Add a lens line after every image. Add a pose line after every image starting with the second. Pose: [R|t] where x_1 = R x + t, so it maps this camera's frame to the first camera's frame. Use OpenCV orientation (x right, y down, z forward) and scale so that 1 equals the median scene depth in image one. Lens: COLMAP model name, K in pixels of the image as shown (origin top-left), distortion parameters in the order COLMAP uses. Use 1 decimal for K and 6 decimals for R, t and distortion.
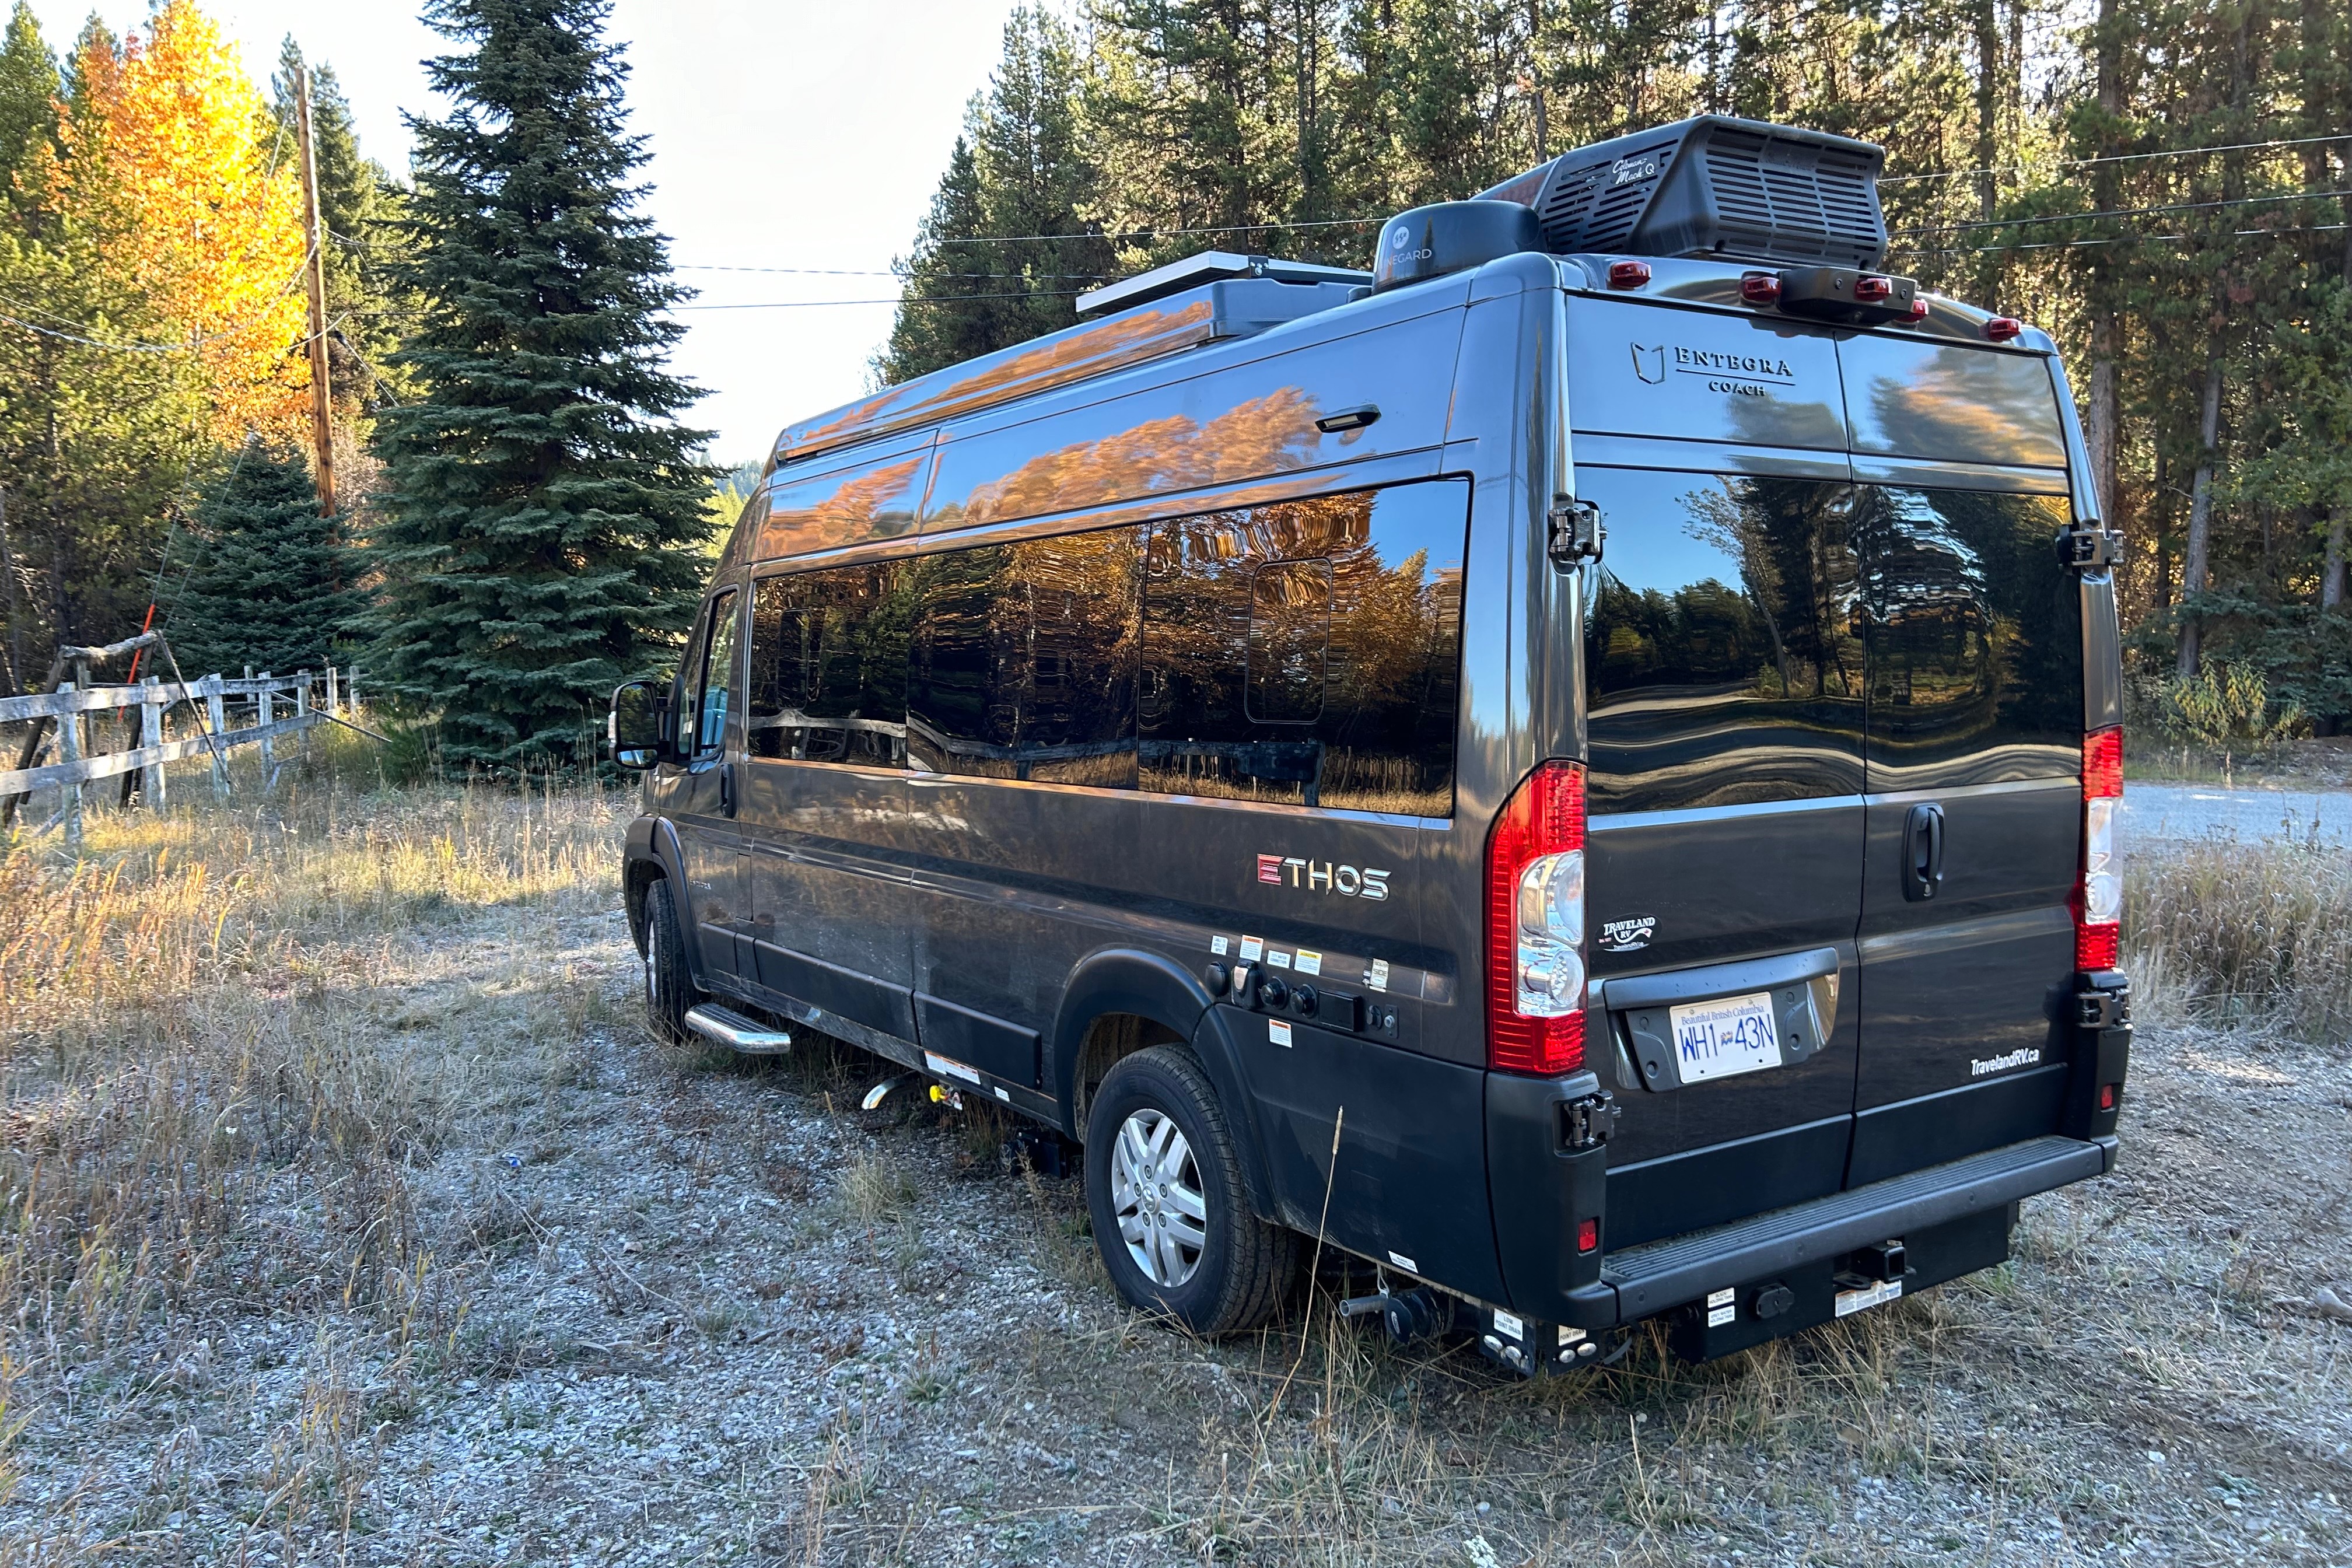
lens RADIAL K [[1807.8, 0, 1176.0], [0, 1807.8, 784.0], [0, 0, 1]] dist [0.015475, -0.003524]
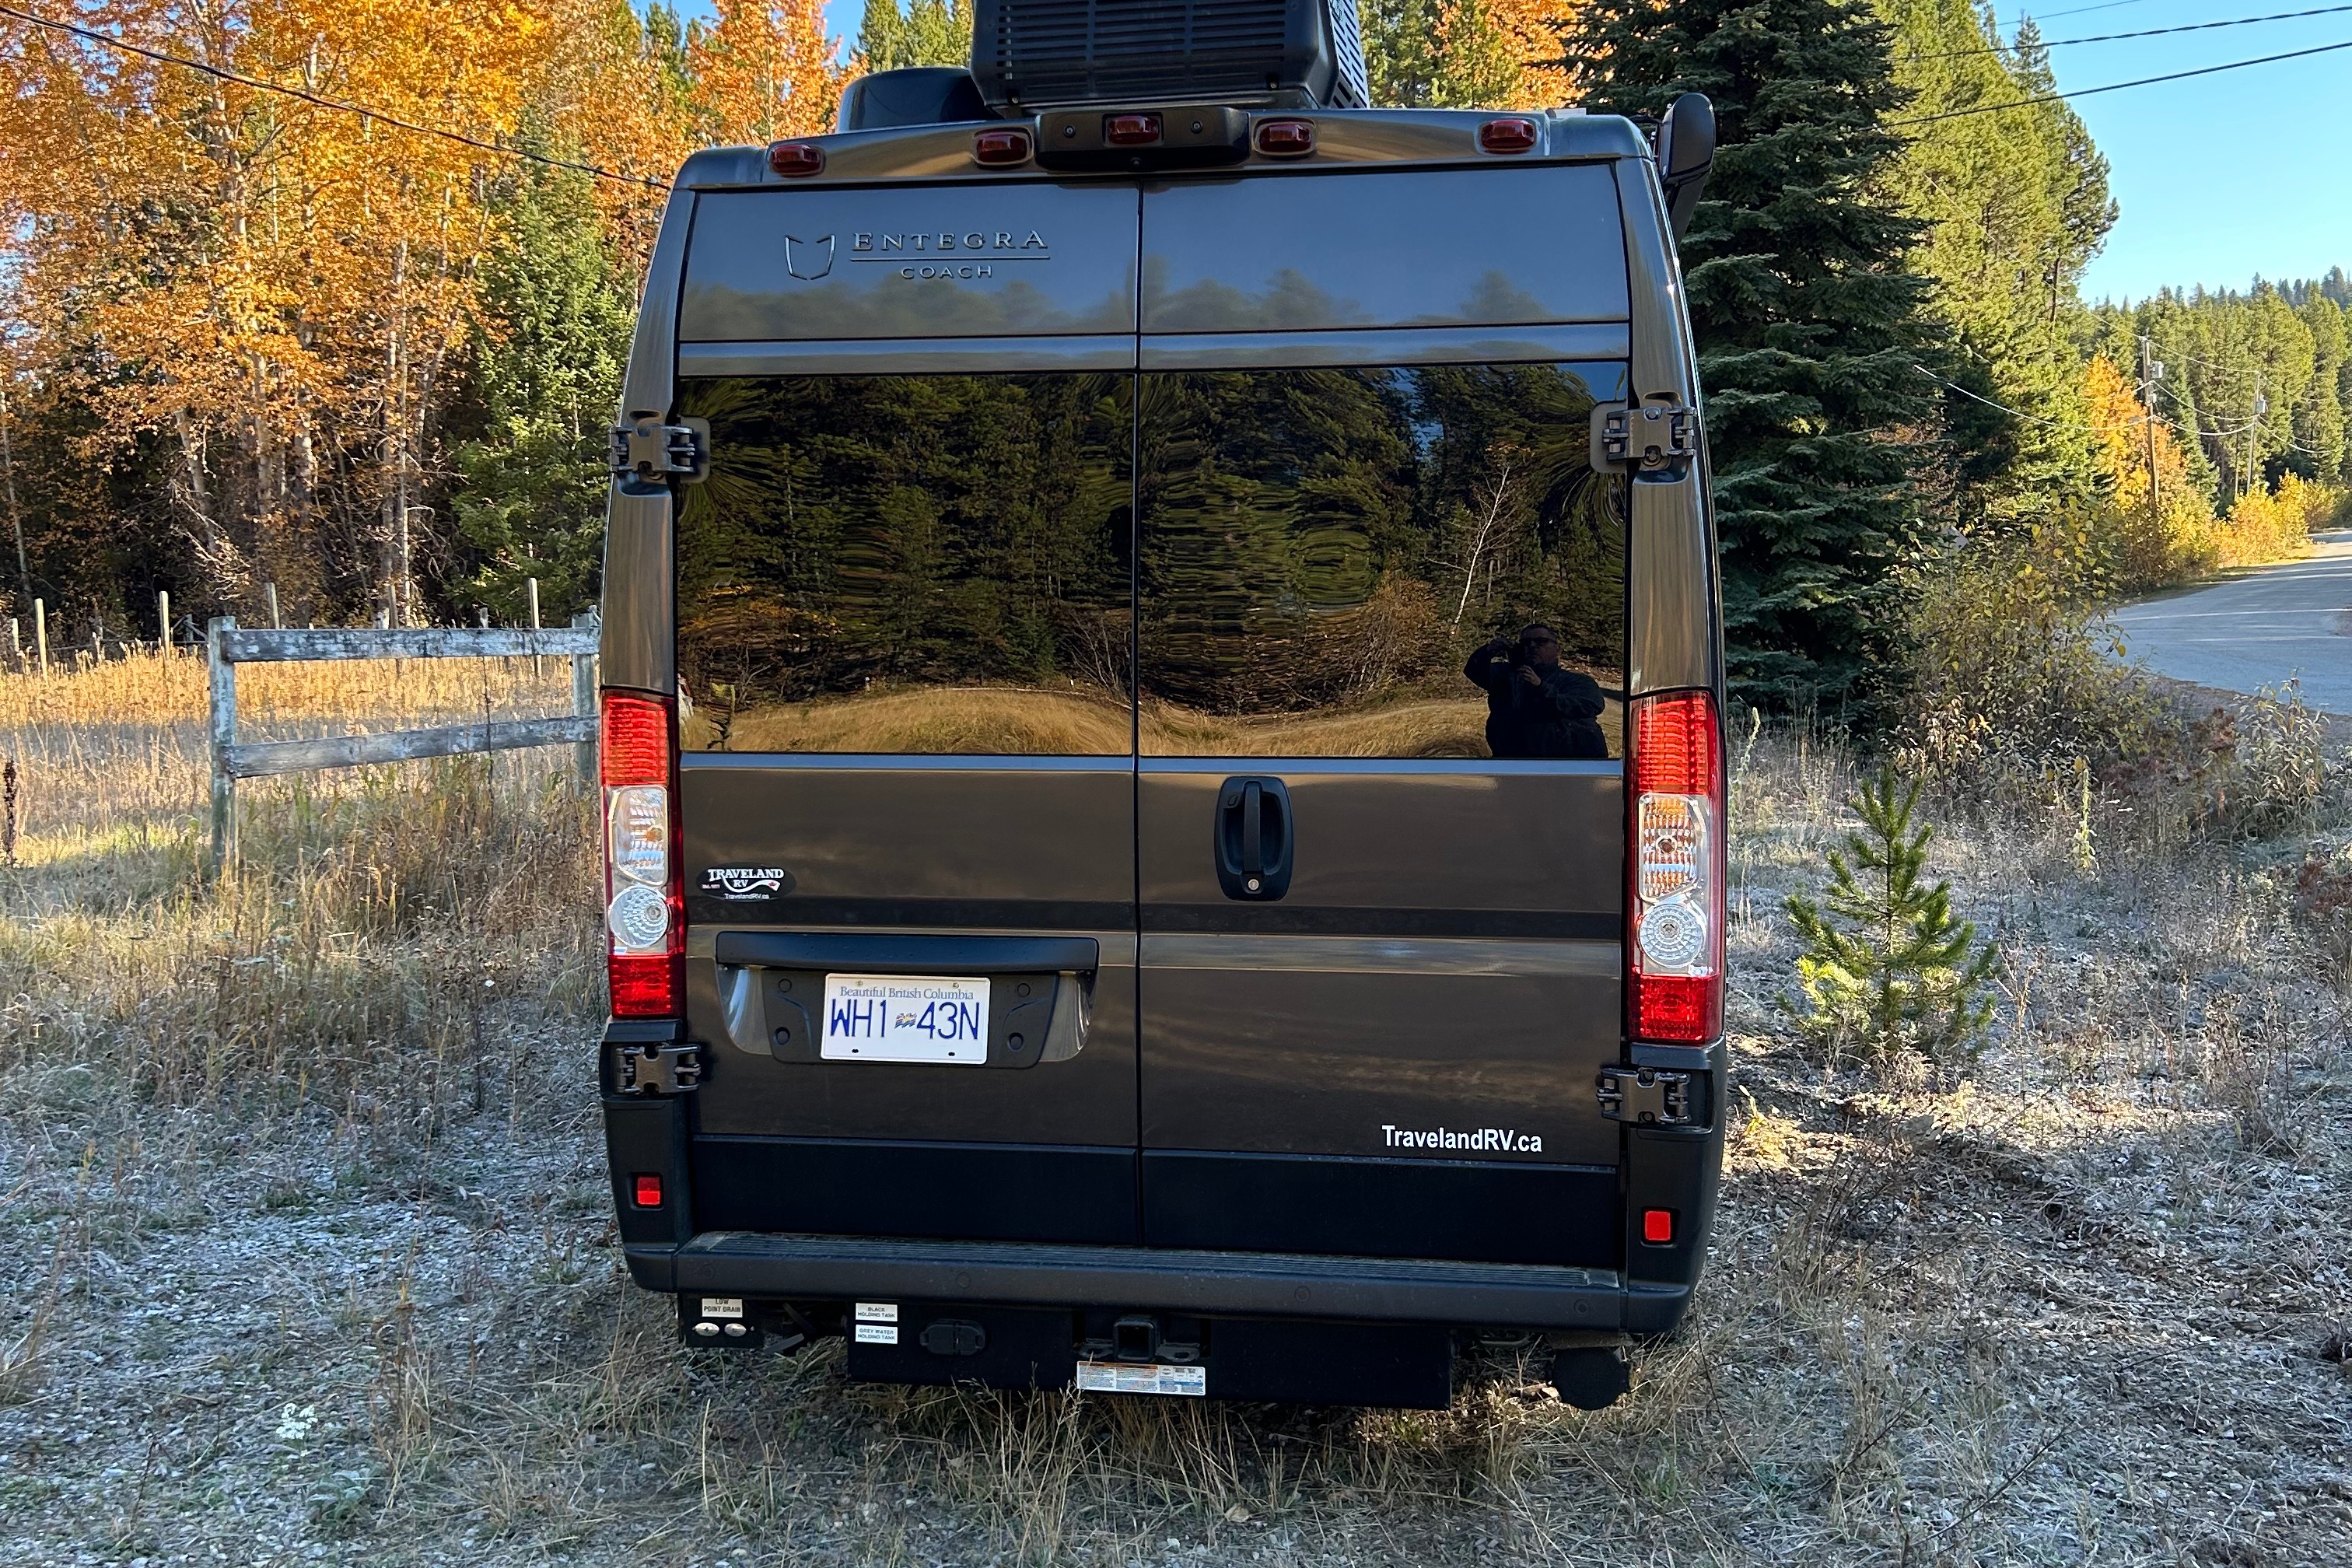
lens RADIAL K [[2398.4, 0, 1176.0], [0, 2398.4, 784.0], [0, 0, 1]] dist [0.028623, -0.009428]
pose [[0.741315, 0.067666, -0.667737, 1.136373], [-0.055320, 0.997680, 0.039685, -0.025655], [0.668873, 0.007520, 0.743338, 0.223446]]
